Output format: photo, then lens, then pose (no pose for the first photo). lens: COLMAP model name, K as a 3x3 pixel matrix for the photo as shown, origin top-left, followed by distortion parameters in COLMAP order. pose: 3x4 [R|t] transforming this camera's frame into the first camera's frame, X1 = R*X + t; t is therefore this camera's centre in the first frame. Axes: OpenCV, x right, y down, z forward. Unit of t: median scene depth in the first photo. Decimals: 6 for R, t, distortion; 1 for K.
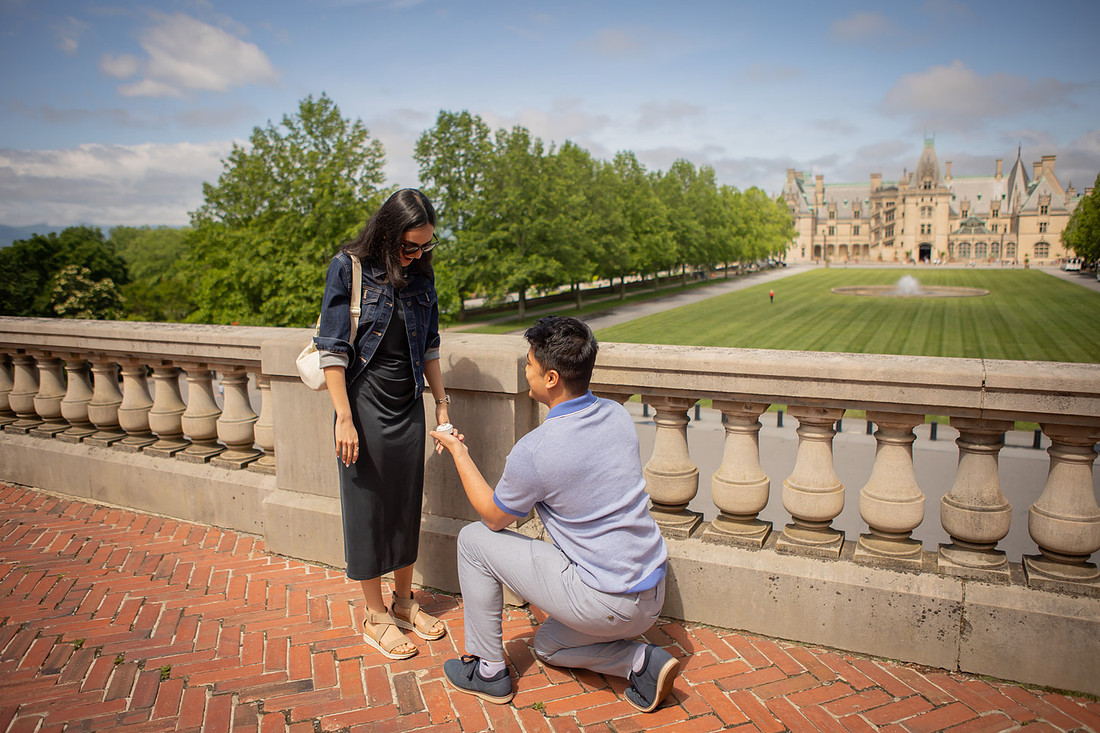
lens RADIAL K [[810.4, 0, 550.7], [0, 810.4, 359.3], [0, 0, 1]] dist [-0.108071, 0.097175]
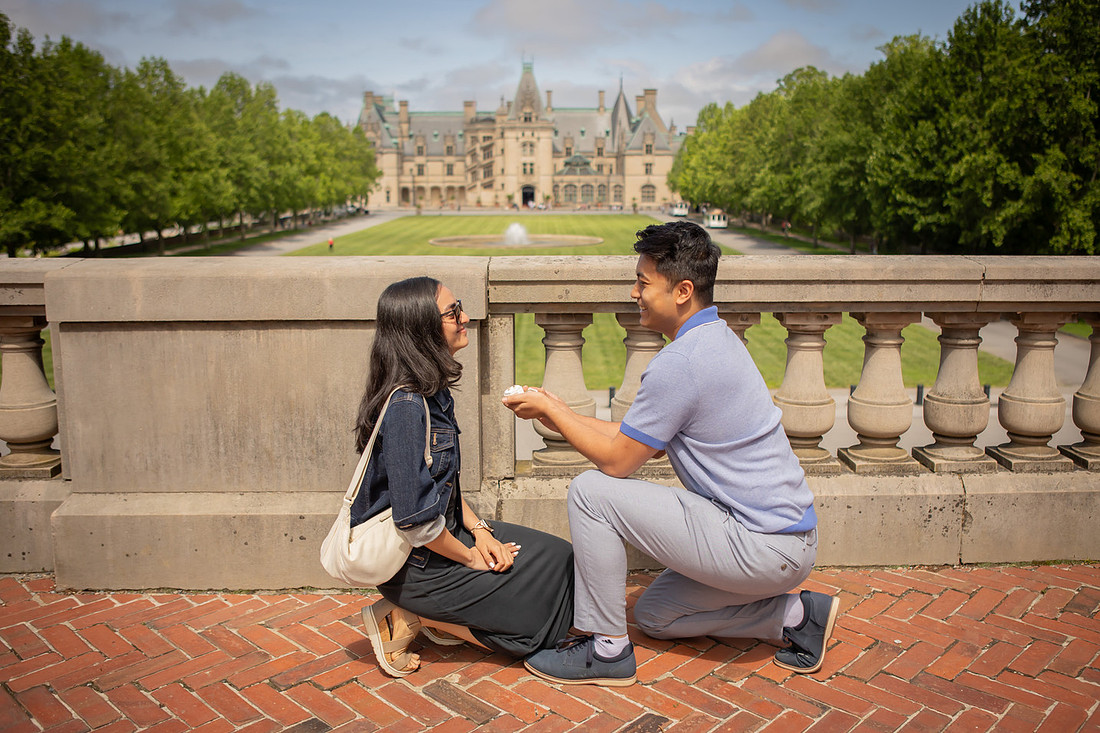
lens RADIAL K [[1024.3, 0, 572.9], [0, 1024.3, 359.9], [0, 0, 1]] dist [-0.093492, 0.130682]
pose [[0.884205, -0.066193, 0.462386, -0.010183], [0.054084, 0.997758, 0.039413, 0.001109], [-0.463958, -0.009842, 0.885802, 0.001608]]
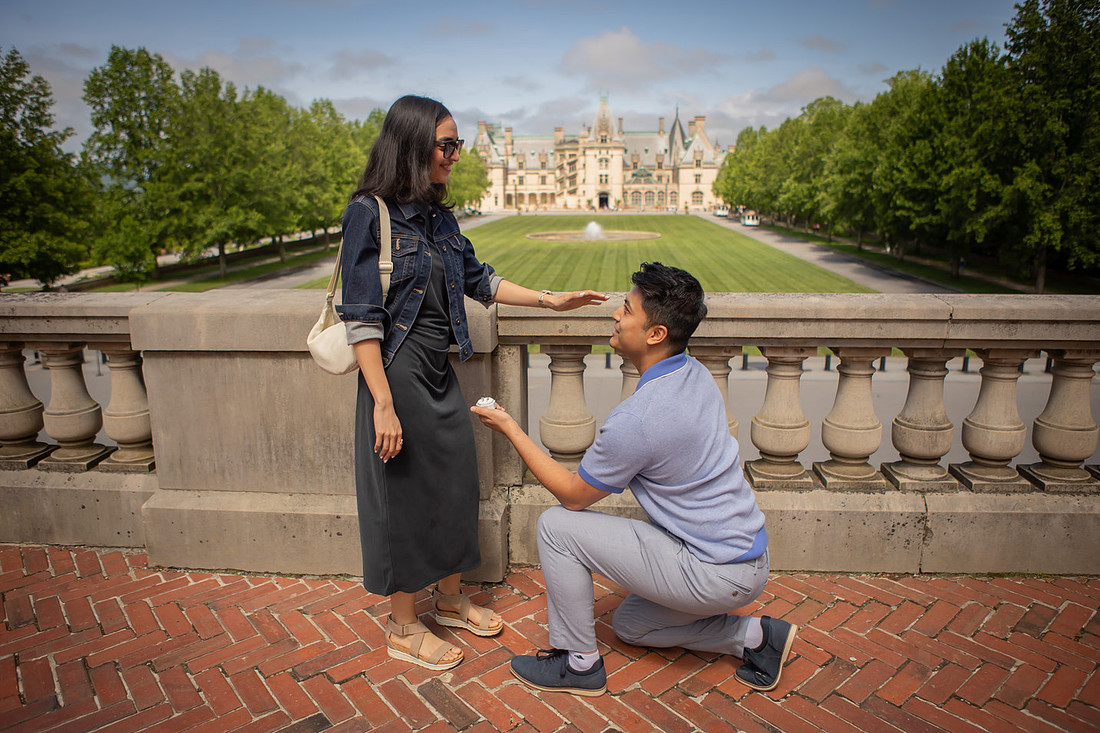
lens RADIAL K [[784.7, 0, 548.2], [0, 784.7, 364.1], [0, 0, 1]] dist [-0.106292, 0.081237]
pose [[0.931472, -0.073555, 0.356301, -0.006921], [0.047392, 0.995536, 0.081623, -0.000322], [-0.360714, -0.059144, 0.930799, 0.003825]]
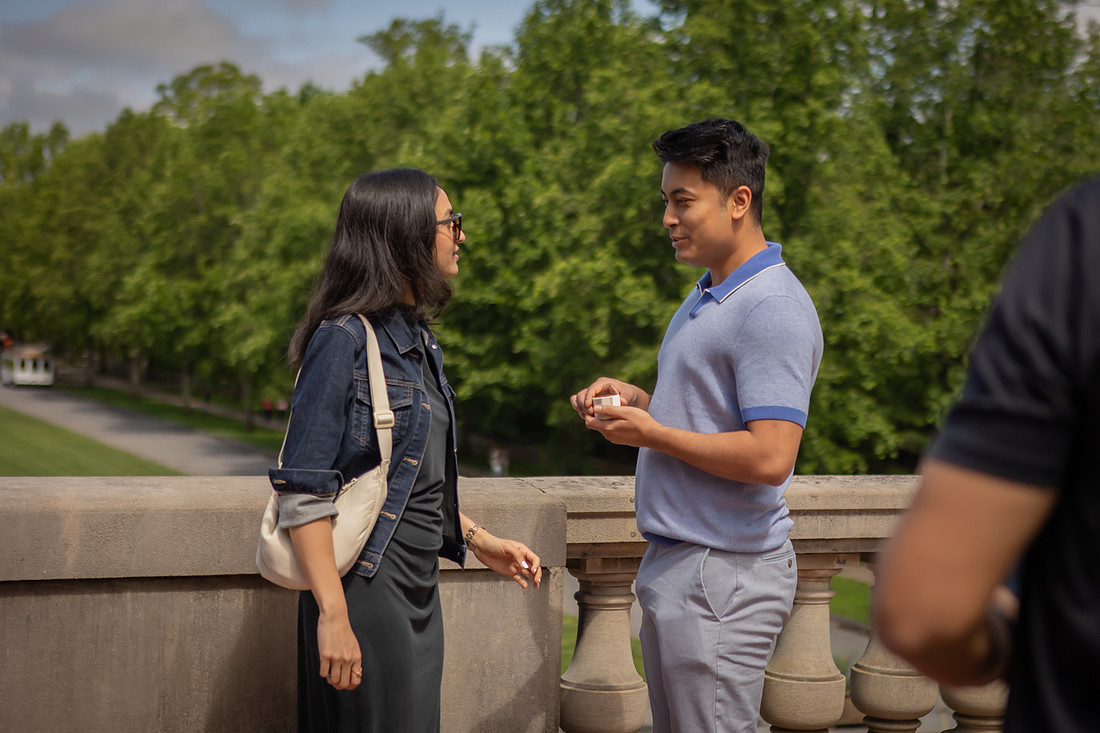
lens RADIAL K [[2137.8, 0, 646.5], [0, 2137.8, 368.1], [0, 0, 1]] dist [0.071812, 0.220886]
pose [[0.609004, 0.014677, 0.793031, -0.028419], [0.068487, 0.995122, -0.071012, 0.000330], [-0.790205, 0.097558, 0.605028, 0.000605]]
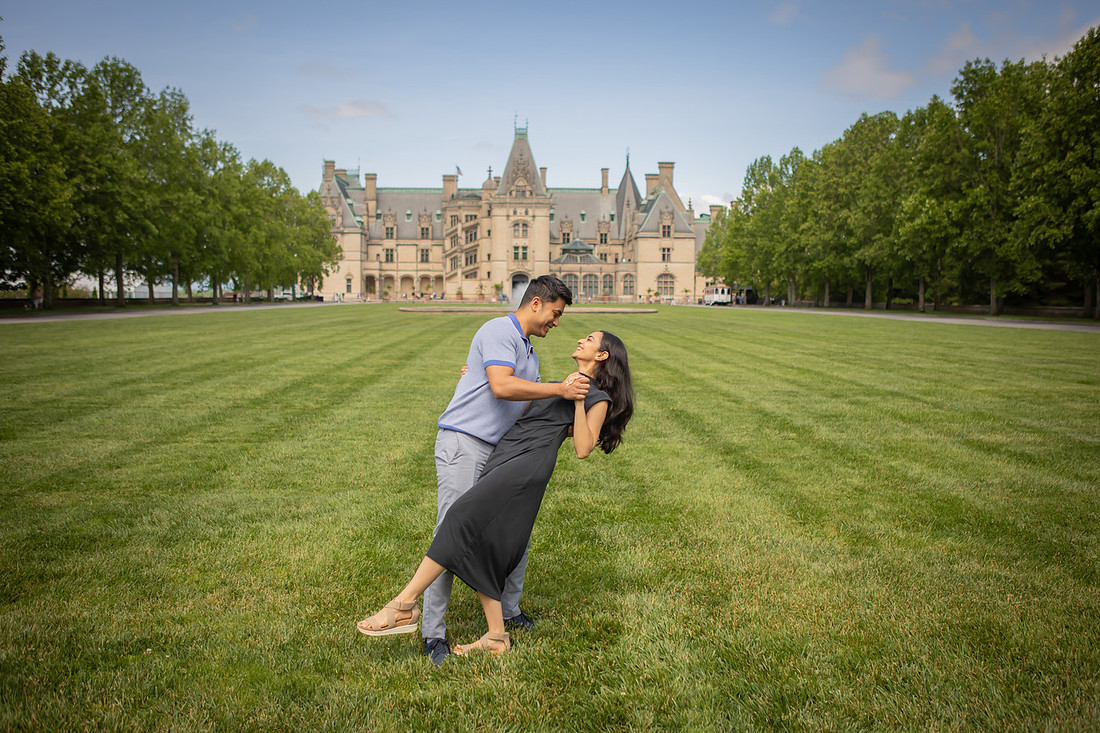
lens RADIAL K [[1023.6, 0, 553.9], [0, 1023.6, 364.1], [0, 0, 1]] dist [-0.071624, 0.010697]
pose [[0.878097, -0.005487, 0.478452, 0.094390], [0.049298, 0.995650, -0.079057, 0.010326], [-0.475937, 0.093007, 0.874548, 0.296162]]
